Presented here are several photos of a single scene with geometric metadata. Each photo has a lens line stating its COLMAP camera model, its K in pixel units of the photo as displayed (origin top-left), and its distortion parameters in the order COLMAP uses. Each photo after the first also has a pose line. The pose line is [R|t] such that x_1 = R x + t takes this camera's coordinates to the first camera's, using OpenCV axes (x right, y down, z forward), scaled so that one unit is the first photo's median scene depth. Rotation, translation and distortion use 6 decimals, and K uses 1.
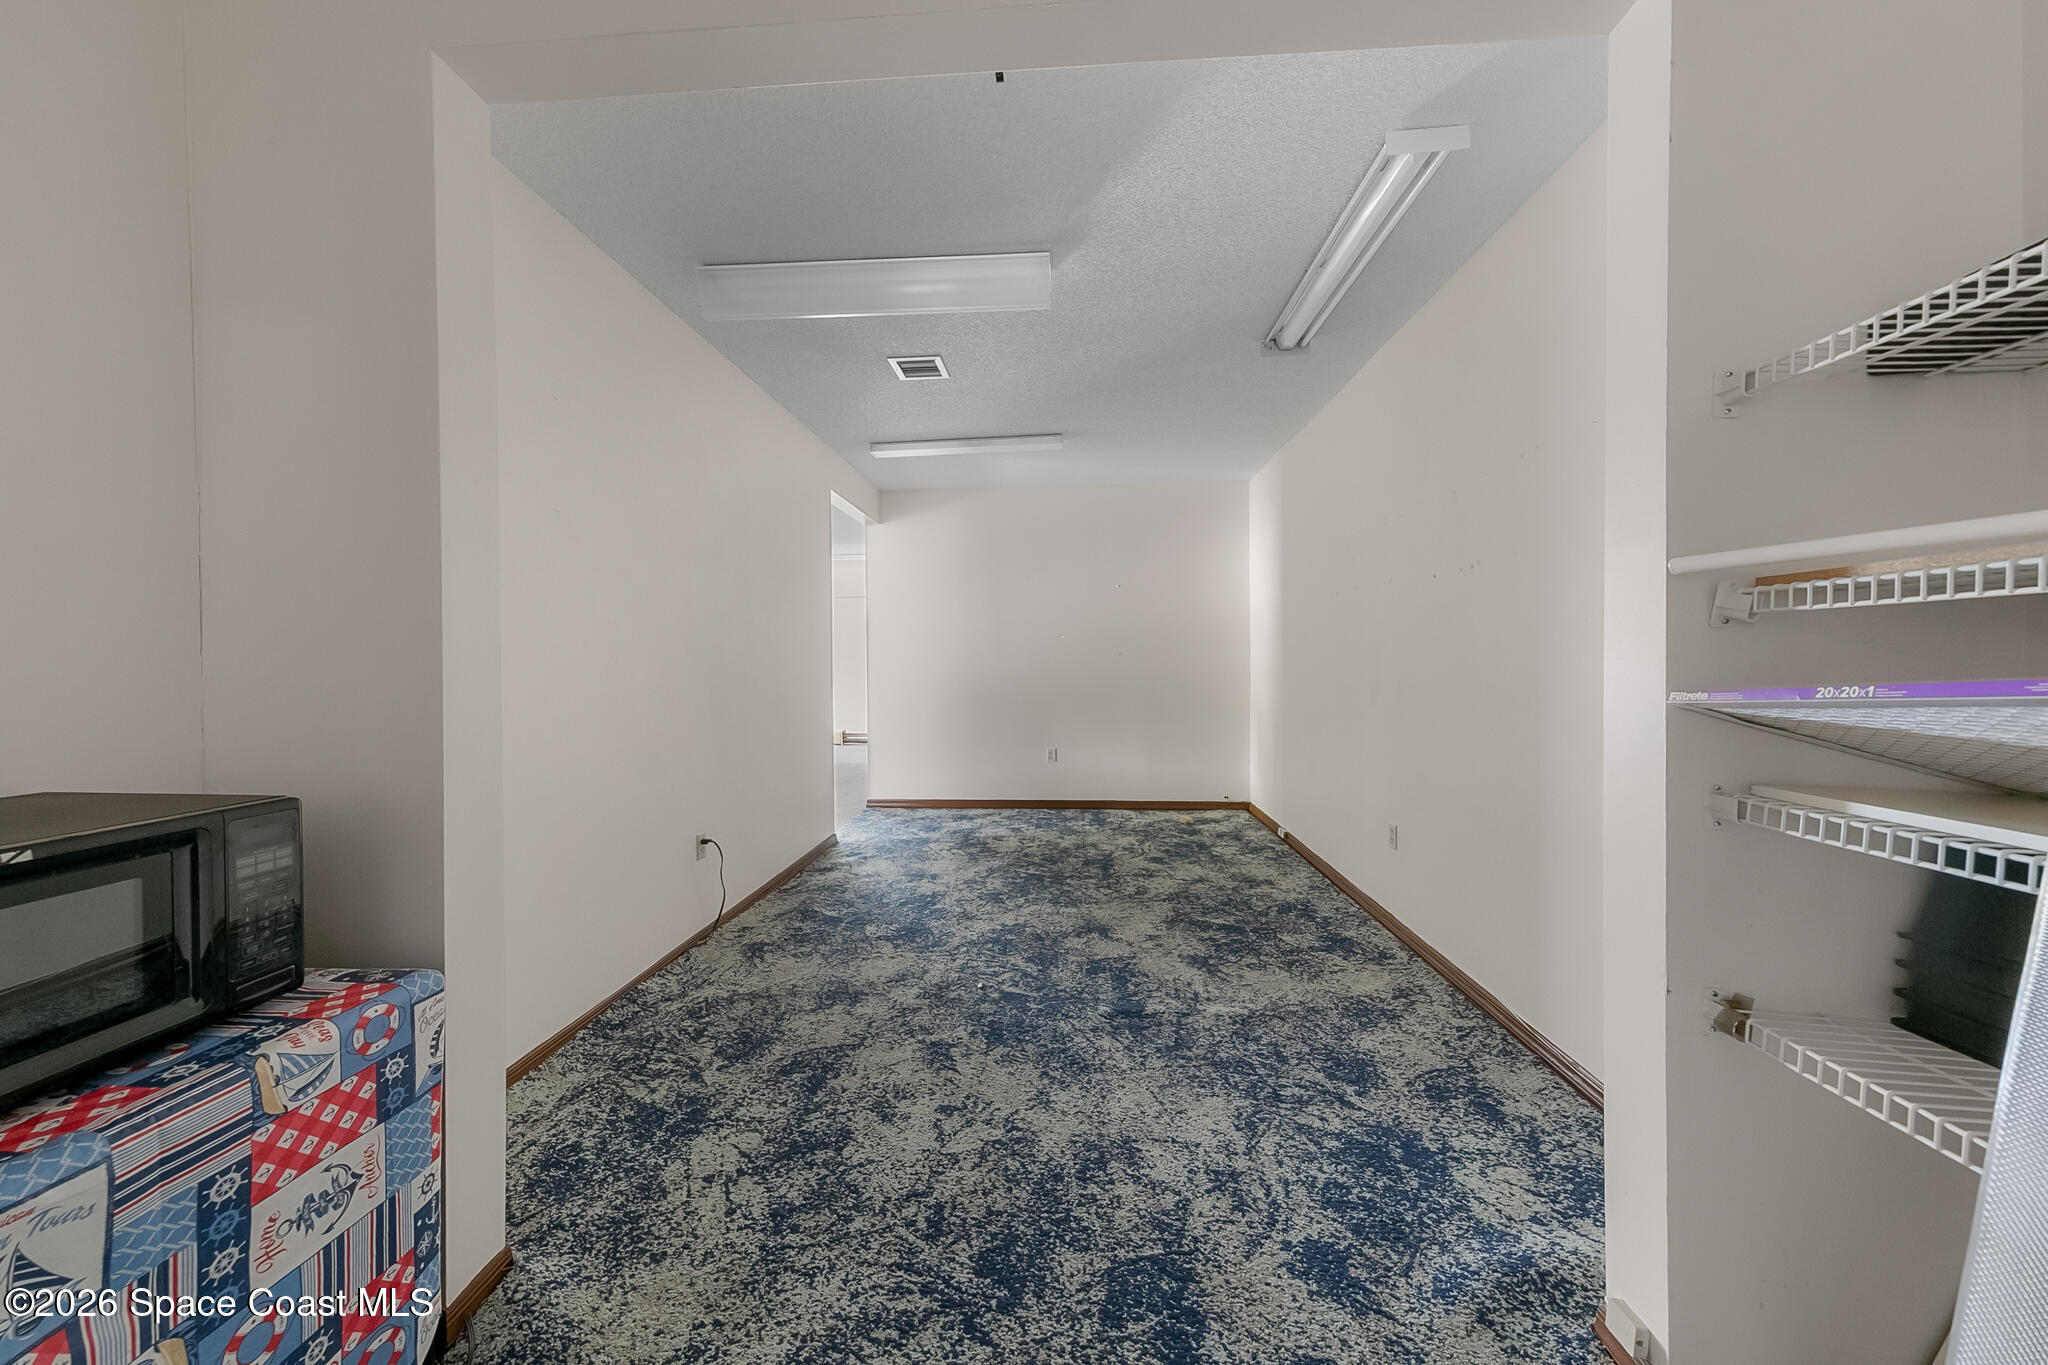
lens RADIAL K [[710.8, 0, 1019.6], [0, 710.8, 666.2], [0, 0, 1]] dist [0.000114, -0.000027]
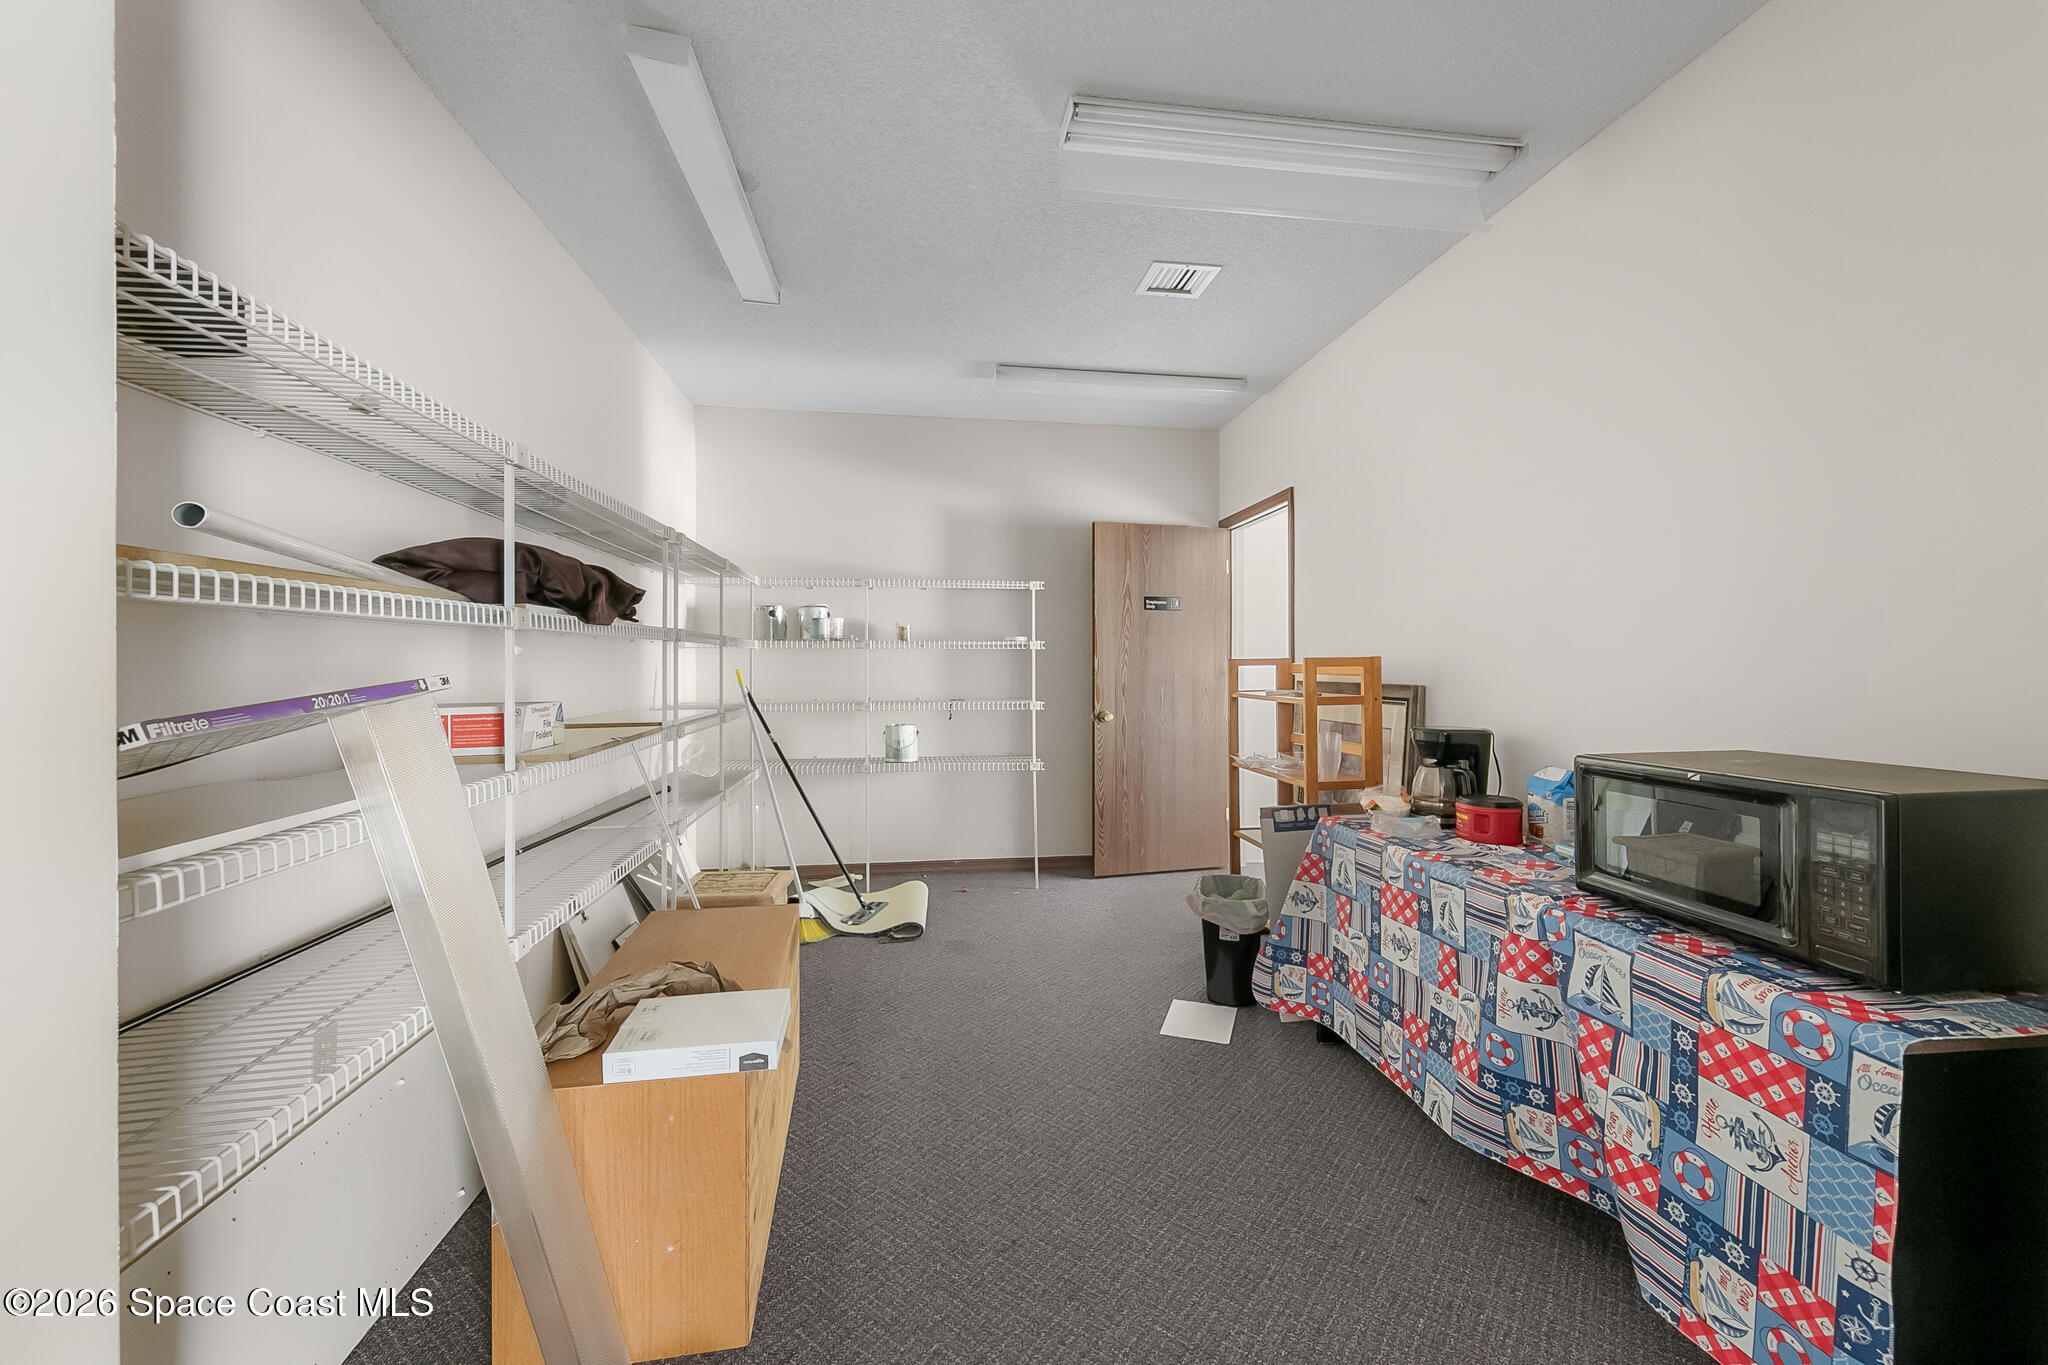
lens RADIAL K [[812.2, 0, 998.7], [0, 812.2, 630.1], [0, 0, 1]] dist [-0.003607, 0.000209]
pose [[-0.983136, -0.000207, -0.182878, 0.192585], [0.006001, 0.999424, -0.033393, -0.007211], [0.182779, -0.033927, -0.982568, 0.936435]]
